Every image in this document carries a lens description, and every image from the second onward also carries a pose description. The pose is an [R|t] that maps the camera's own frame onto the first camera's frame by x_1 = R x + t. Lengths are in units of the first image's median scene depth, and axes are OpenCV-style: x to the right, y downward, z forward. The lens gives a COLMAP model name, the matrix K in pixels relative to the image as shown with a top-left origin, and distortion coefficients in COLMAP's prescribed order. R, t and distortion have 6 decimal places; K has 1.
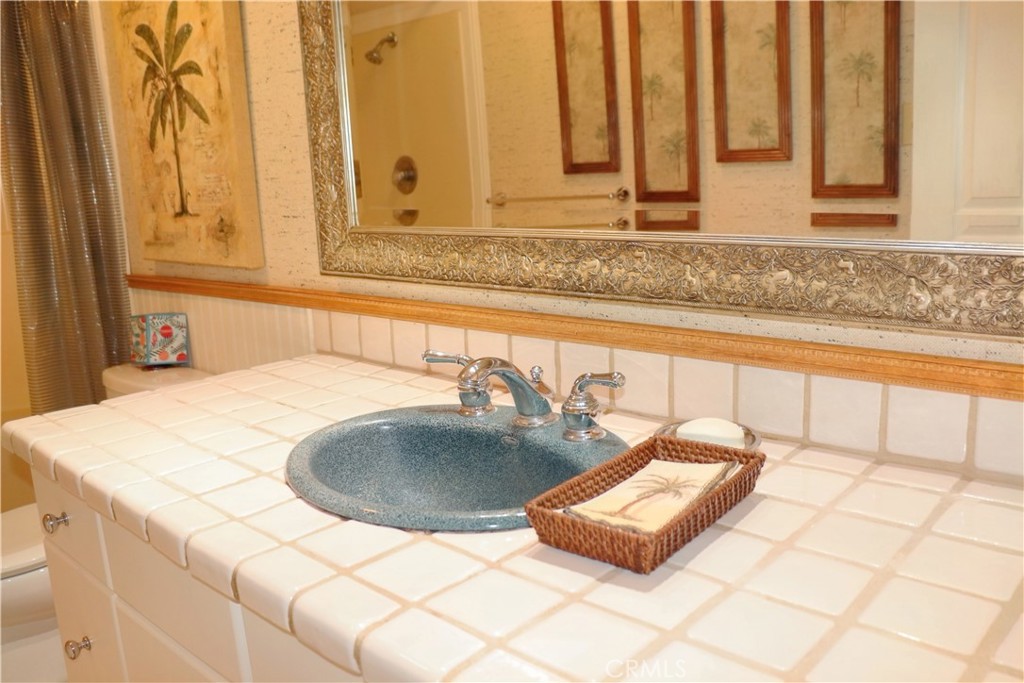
lens RADIAL K [[861.9, 0, 510.6], [0, 861.9, 342.8], [0, 0, 1]] dist [-0.089132, -0.004894]
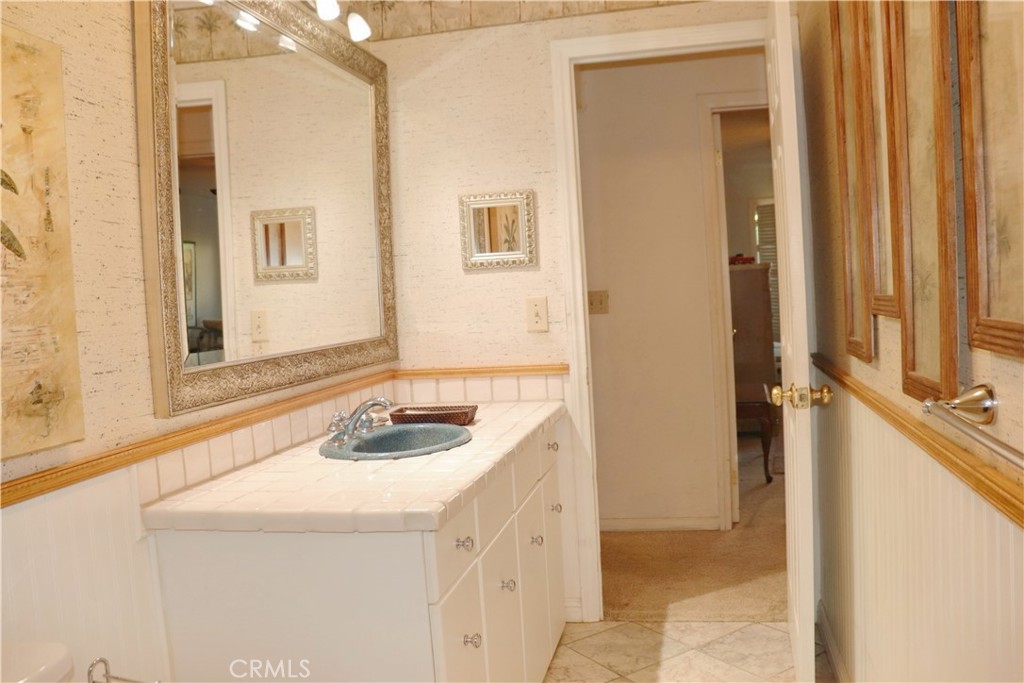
lens RADIAL K [[861.9, 0, 511.9], [0, 861.9, 339.0], [0, 0, 1]] dist [-0.089132, -0.004894]
pose [[-0.522099, 0.035718, 0.852137, -1.203873], [0.252052, 0.960957, 0.114151, -0.167742], [-0.814790, 0.274381, -0.510718, 1.050696]]
